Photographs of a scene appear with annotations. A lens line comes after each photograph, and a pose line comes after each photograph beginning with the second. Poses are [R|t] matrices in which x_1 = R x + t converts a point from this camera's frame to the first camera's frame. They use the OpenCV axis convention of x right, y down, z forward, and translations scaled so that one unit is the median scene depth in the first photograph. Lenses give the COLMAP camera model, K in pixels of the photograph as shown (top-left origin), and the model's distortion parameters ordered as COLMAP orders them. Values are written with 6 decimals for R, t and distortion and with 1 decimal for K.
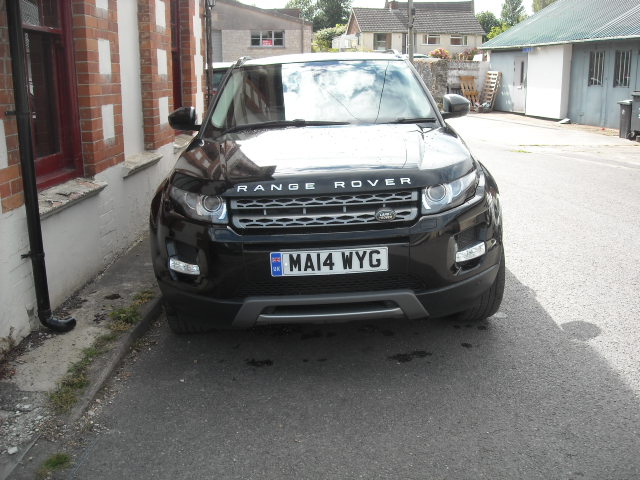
lens RADIAL K [[649.5, 0, 318.6], [0, 649.5, 239.3], [0, 0, 1]] dist [-0.108352, 0.000000]
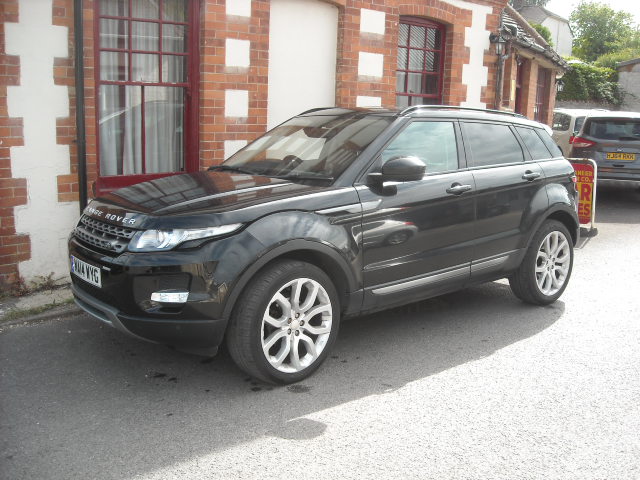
lens RADIAL K [[649.5, 0, 319.7], [0, 649.5, 238.5], [0, 0, 1]] dist [-0.108352, 0.000000]
pose [[0.604045, 0.180301, -0.776287, 1.123793], [-0.214502, 0.974908, 0.059524, -0.180155], [0.767541, 0.130560, 0.627563, 0.461557]]
